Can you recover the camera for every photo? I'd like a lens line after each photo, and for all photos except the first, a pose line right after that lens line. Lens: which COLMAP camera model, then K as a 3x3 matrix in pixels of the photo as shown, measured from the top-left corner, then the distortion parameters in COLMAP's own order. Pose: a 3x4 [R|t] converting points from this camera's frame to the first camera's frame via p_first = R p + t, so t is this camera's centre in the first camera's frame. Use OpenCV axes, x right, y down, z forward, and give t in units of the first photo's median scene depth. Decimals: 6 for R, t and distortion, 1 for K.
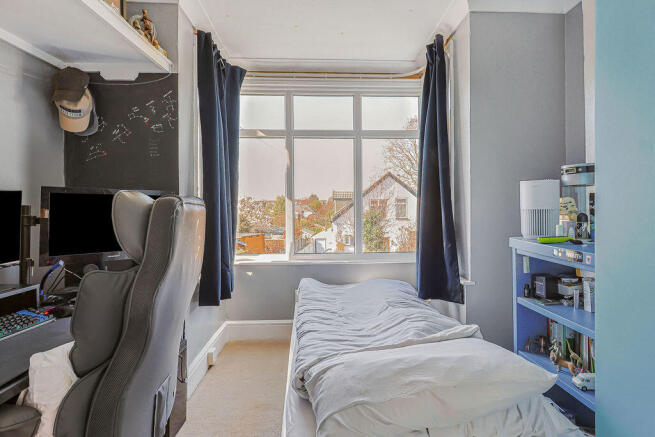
lens RADIAL K [[346.1, 0, 327.6], [0, 346.1, 195.7], [0, 0, 1]] dist [0.002745, 0.001160]
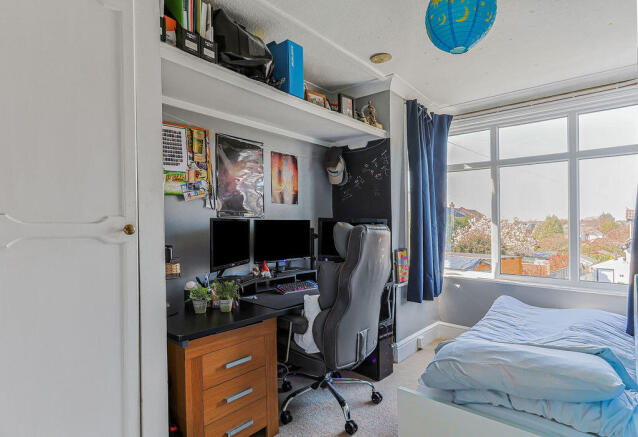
lens RADIAL K [[339.3, 0, 319.0], [0, 339.3, 218.5], [0, 0, 1]] dist [-0.000279, -0.000041]
pose [[0.720862, -0.006189, -0.693051, 0.331079], [0.011420, 0.999930, 0.002949, -0.021113], [0.692984, -0.010041, 0.720883, -0.230735]]
